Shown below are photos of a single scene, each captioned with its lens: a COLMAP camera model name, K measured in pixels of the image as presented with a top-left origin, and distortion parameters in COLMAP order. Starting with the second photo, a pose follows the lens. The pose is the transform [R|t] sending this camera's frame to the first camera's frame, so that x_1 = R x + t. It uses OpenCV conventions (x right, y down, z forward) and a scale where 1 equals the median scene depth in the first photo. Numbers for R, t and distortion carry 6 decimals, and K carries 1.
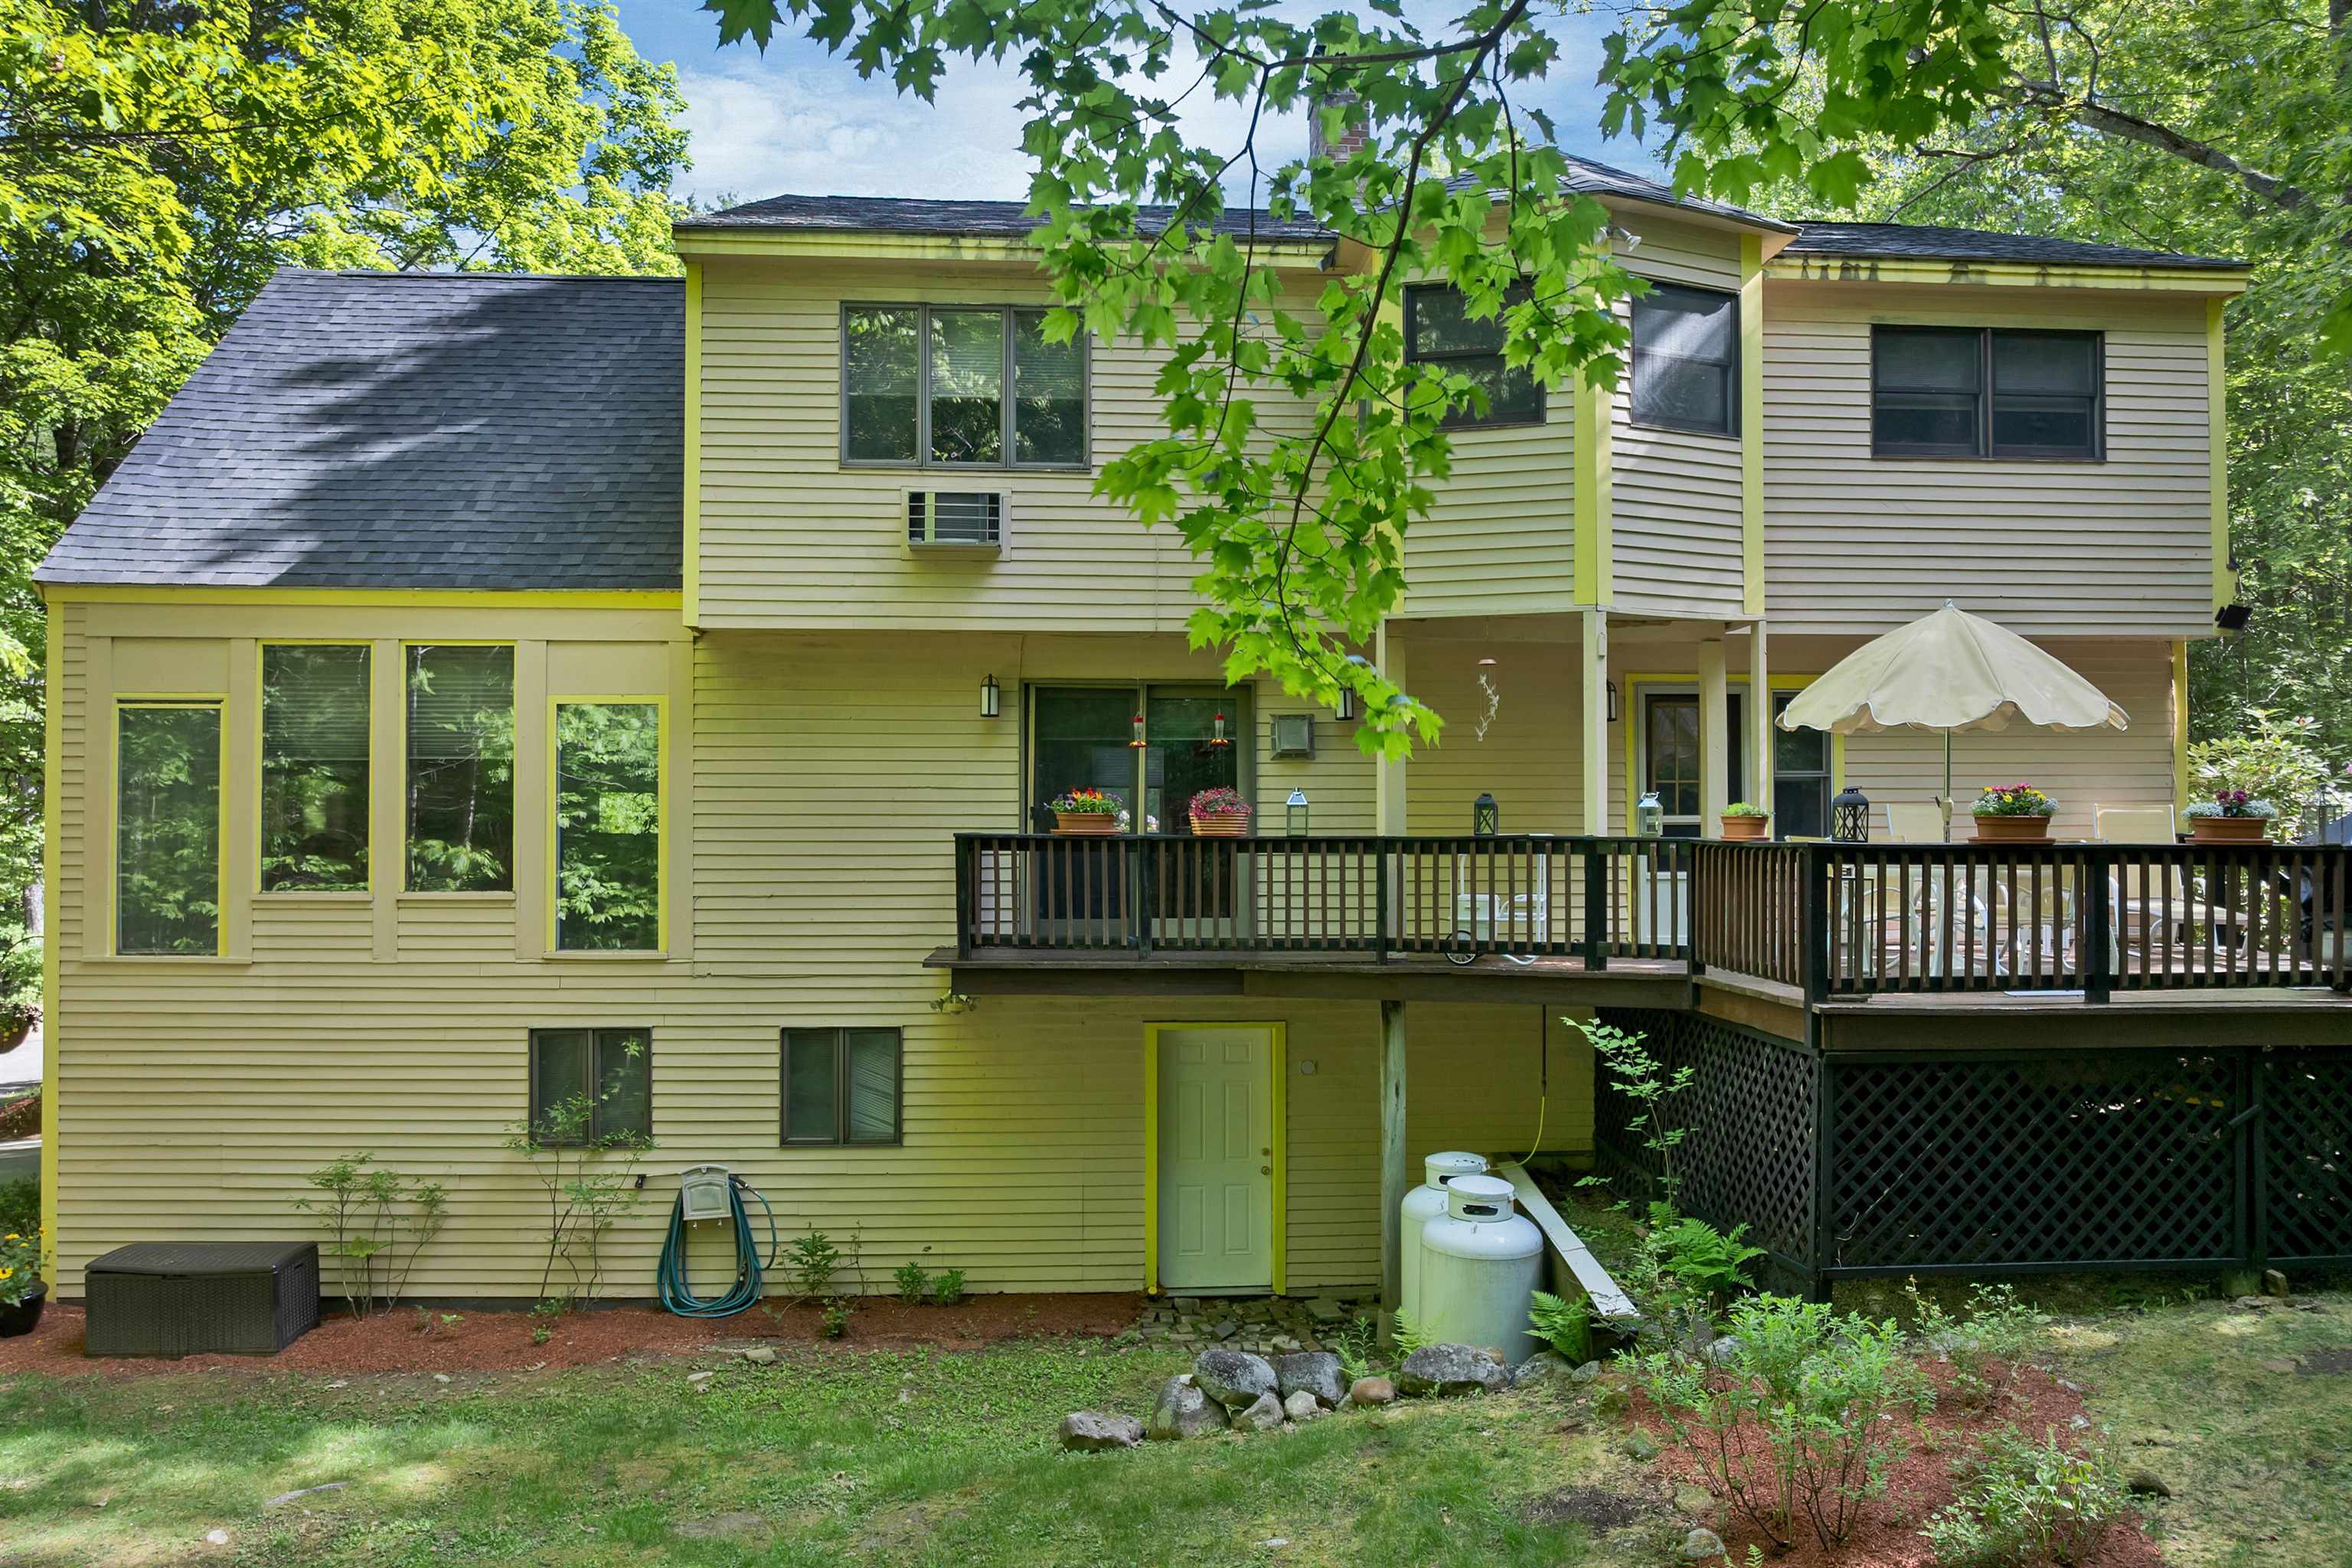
lens RADIAL K [[1703.8, 0, 1173.9], [0, 1703.8, 797.2], [0, 0, 1]] dist [-0.043636, 0.000544]
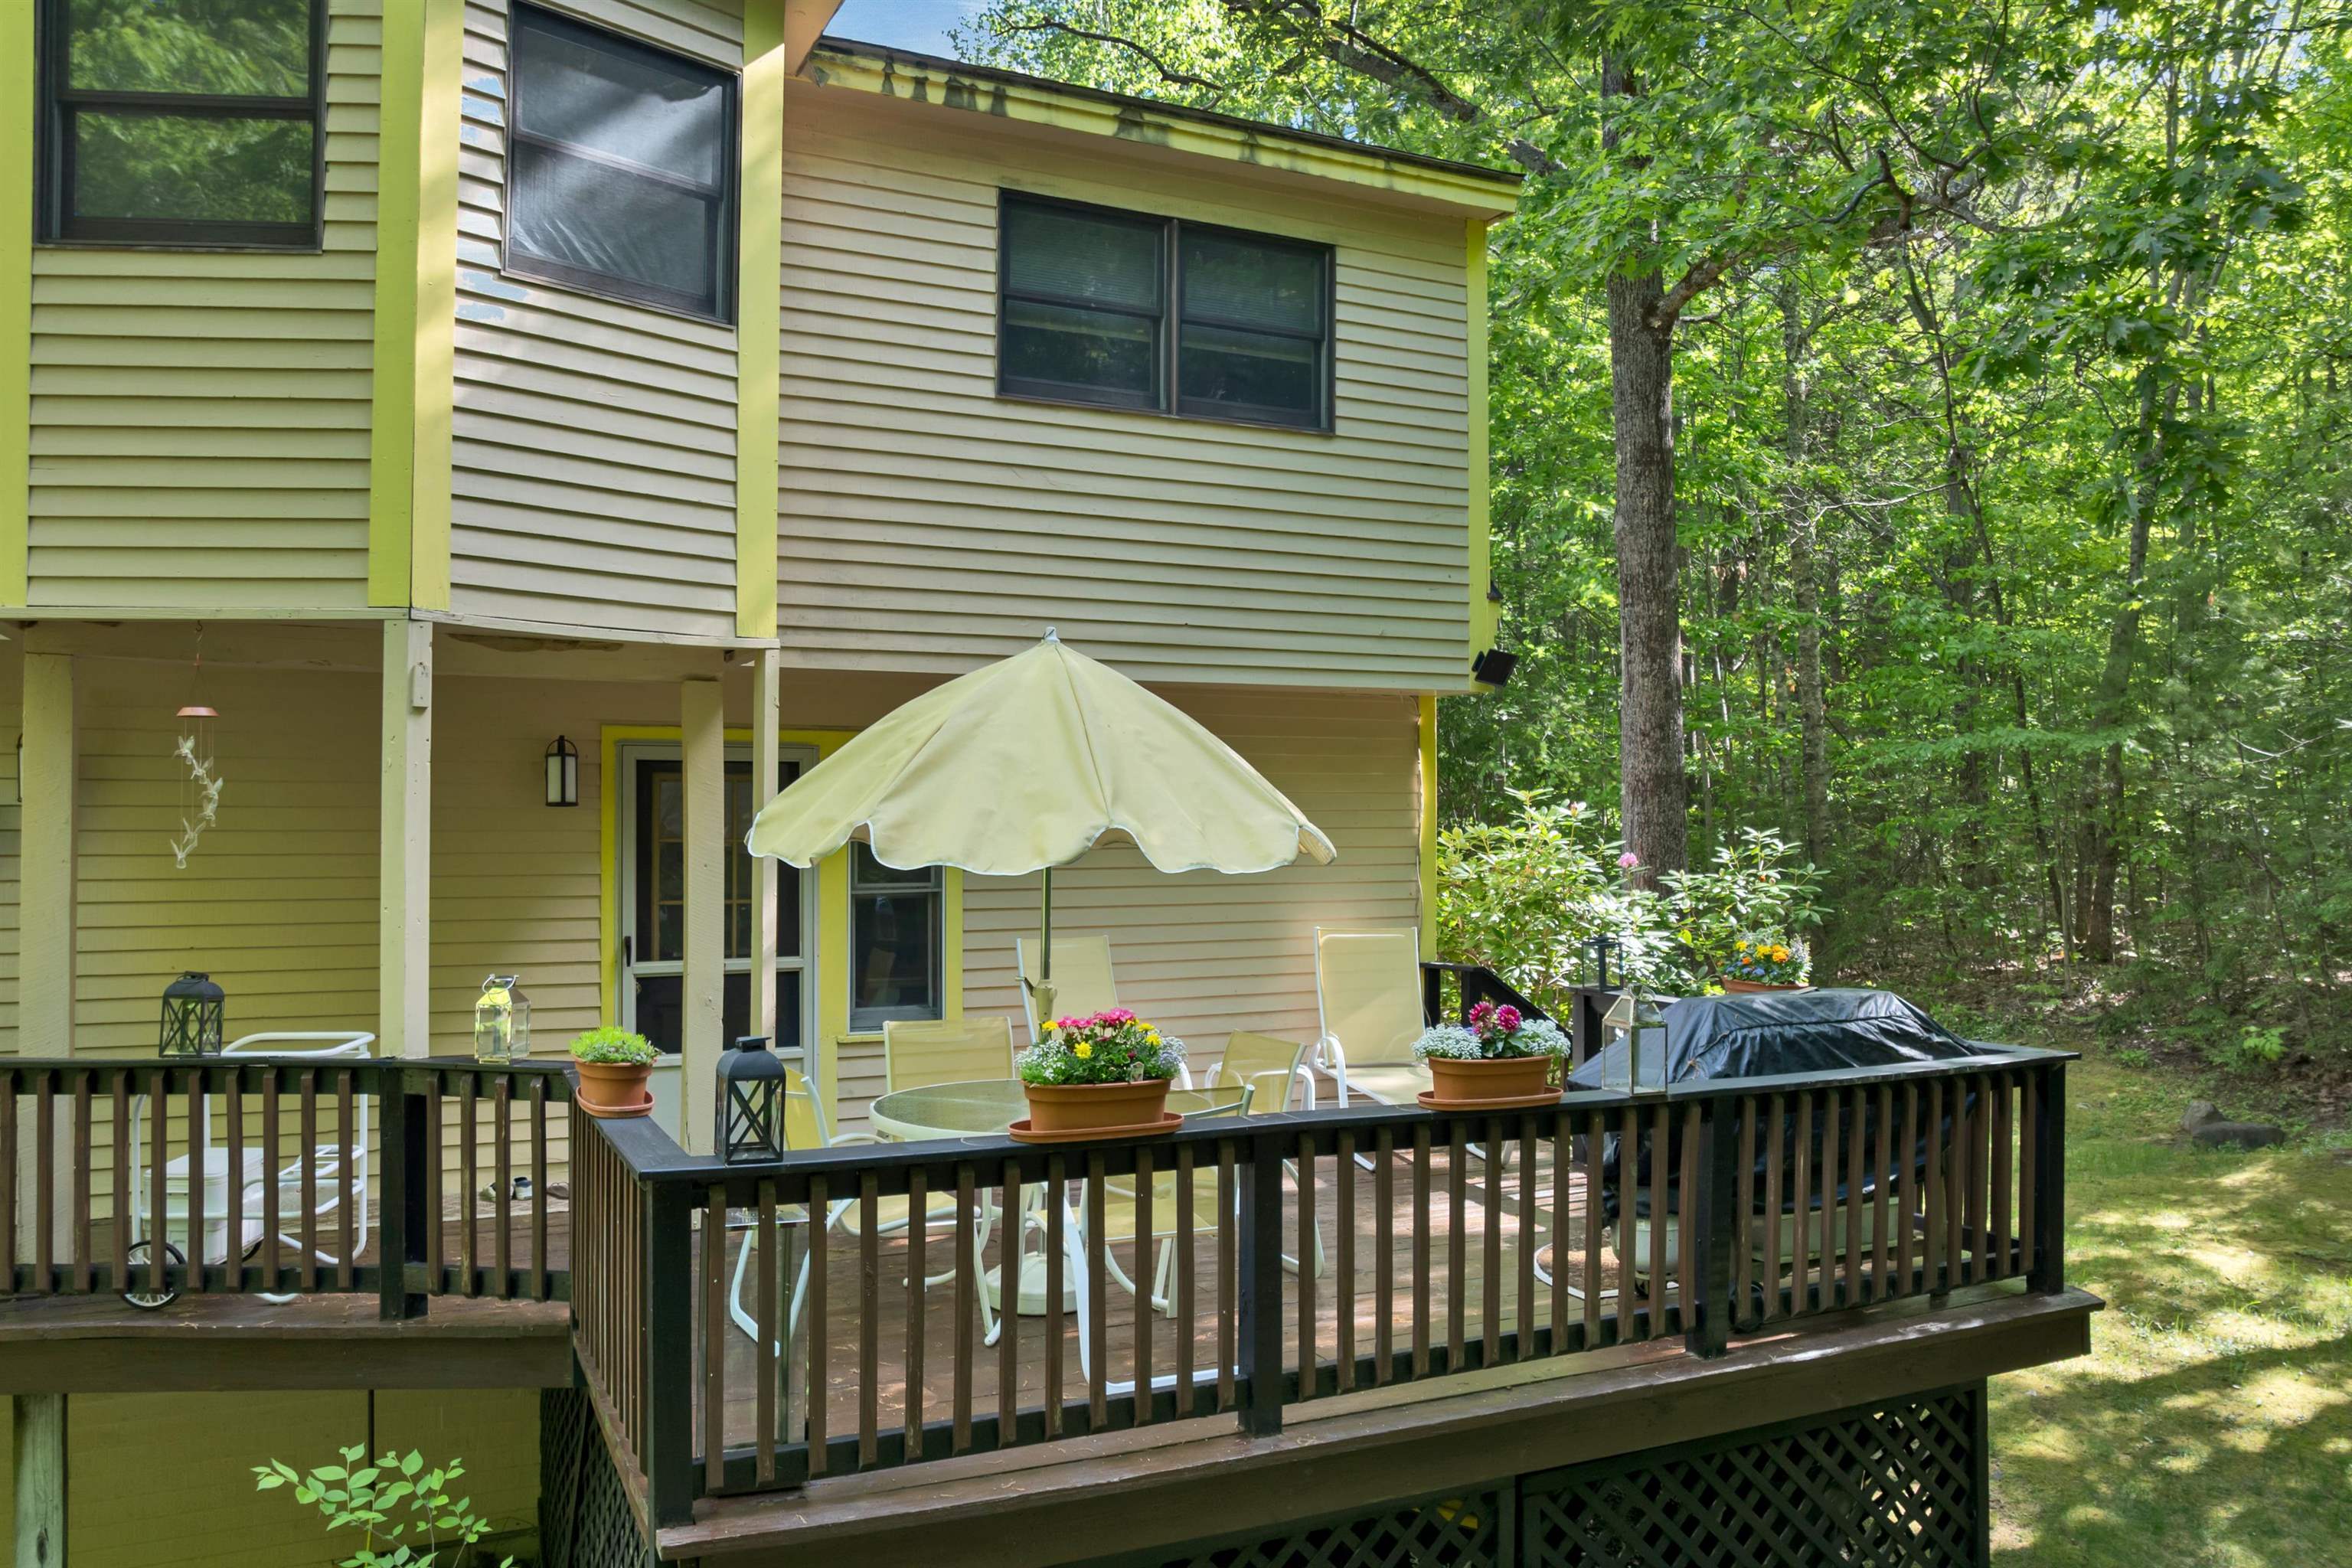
lens RADIAL K [[1703.8, 0, 1179.9], [0, 1703.8, 785.3], [0, 0, 1]] dist [-0.043636, 0.000544]
pose [[0.926064, 0.012086, 0.377172, 0.271930], [-0.009225, 0.999913, -0.009389, -0.056854], [-0.377253, 0.005215, 0.926096, 0.437142]]
